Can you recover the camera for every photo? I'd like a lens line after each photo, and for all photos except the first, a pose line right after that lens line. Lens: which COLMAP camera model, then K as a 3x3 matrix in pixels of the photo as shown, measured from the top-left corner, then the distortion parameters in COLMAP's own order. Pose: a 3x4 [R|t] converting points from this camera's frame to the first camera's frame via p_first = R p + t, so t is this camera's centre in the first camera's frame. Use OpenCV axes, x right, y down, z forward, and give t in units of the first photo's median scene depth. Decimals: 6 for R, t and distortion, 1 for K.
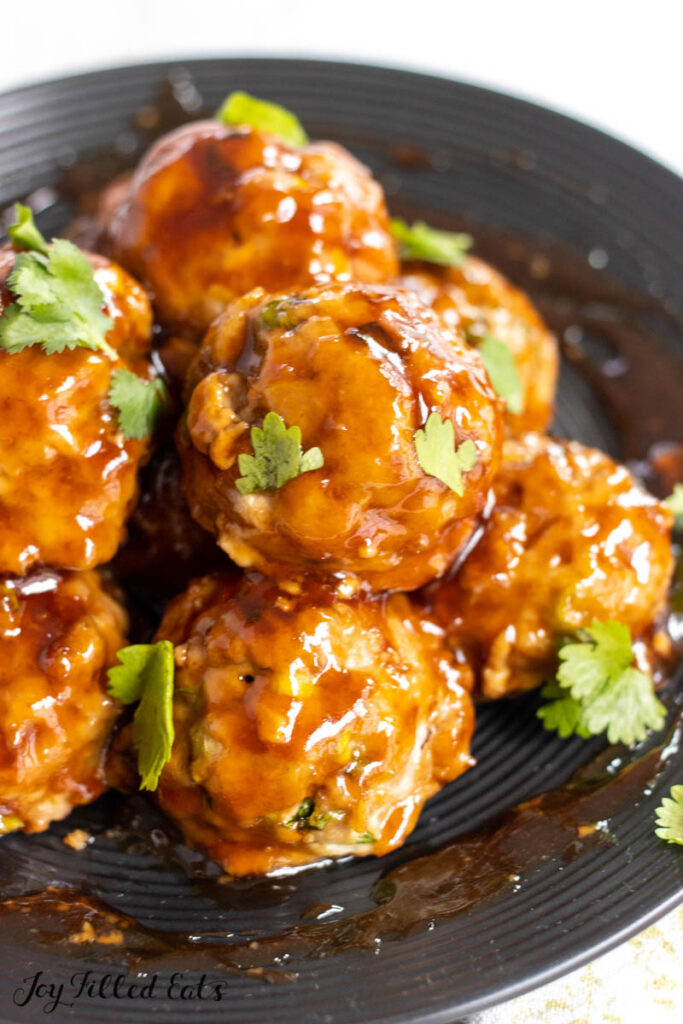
lens RADIAL K [[1920.1, 0, 325.5], [0, 1920.1, 490.5], [0, 0, 1]] dist [0.071186, 0.000000]
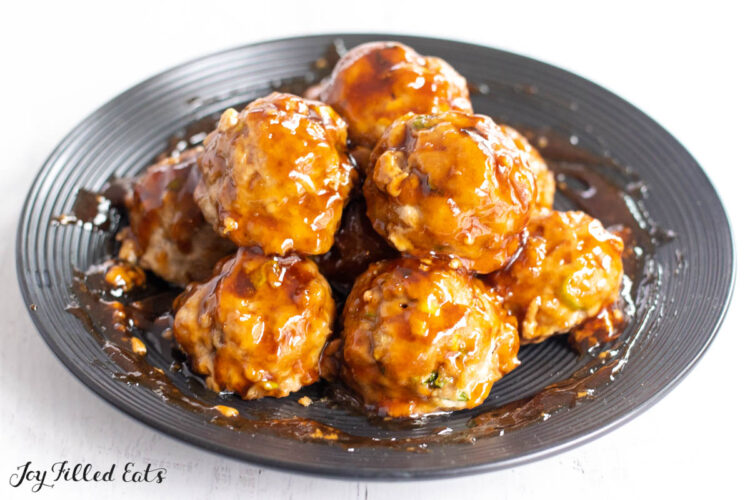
lens RADIAL K [[1406.4, 0, 367.5], [0, 1406.4, 253.1], [0, 0, 1]] dist [0.071186, 0.000000]
pose [[0.998856, 0.030829, 0.036558, -0.125447], [-0.024316, 0.985681, -0.166857, 0.270901], [-0.041178, 0.165777, 0.985303, -0.363547]]
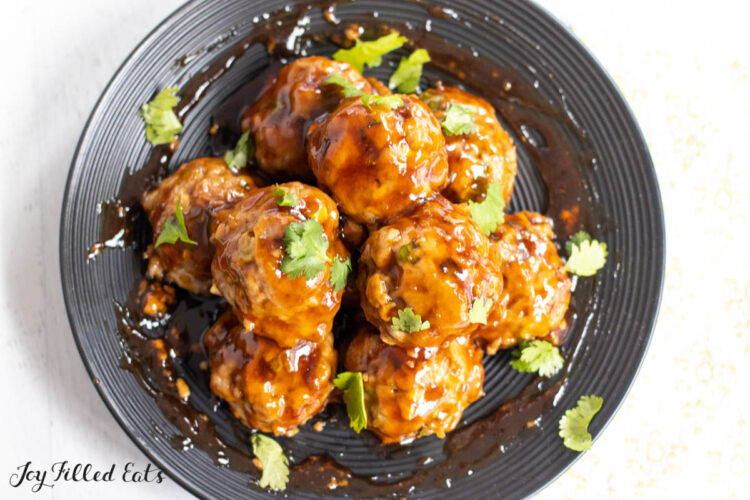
lens RADIAL K [[1406.4, 0, 379.3], [0, 1406.4, 247.7], [0, 0, 1]] dist [0.071186, 0.000000]
pose [[0.995603, -0.054529, 0.076165, -0.178982], [0.005870, 0.847822, 0.530248, -0.956071], [-0.093488, -0.527469, 0.844415, -0.377412]]
